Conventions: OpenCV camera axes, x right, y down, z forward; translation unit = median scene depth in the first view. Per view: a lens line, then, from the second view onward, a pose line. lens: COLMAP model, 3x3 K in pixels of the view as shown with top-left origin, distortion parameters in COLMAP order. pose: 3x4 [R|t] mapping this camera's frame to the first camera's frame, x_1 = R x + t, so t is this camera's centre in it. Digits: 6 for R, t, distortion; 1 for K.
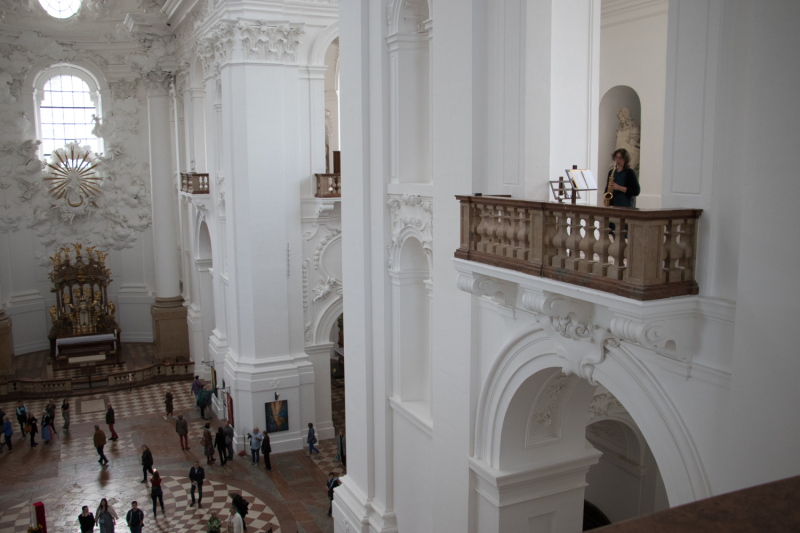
lens RADIAL K [[726.5, 0, 401.4], [0, 726.5, 282.2], [0, 0, 1]] dist [-0.159803, 0.201798]
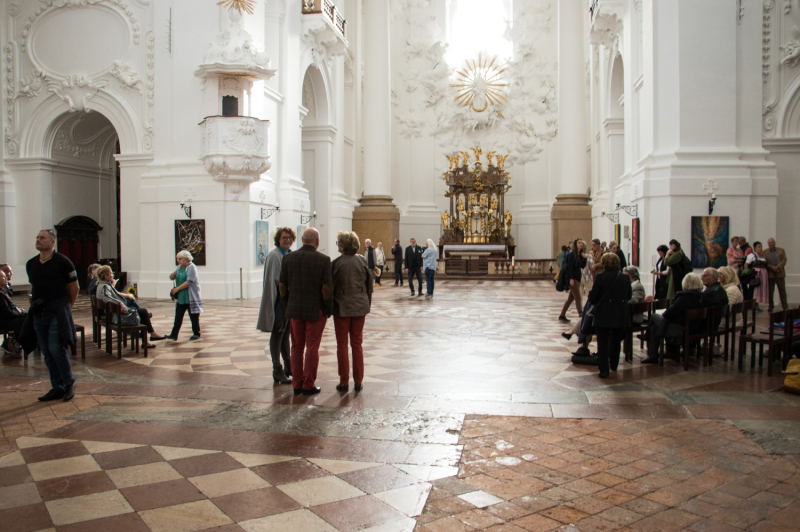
lens RADIAL K [[690.1, 0, 400.0], [0, 690.1, 266.0], [0, 0, 1]] dist [-0.171386, 0.174328]
pose [[0.825370, 0.023270, -0.564112, -0.044698], [-0.095284, 0.990560, -0.098553, 0.188219], [0.556493, 0.135094, 0.819796, 0.252973]]
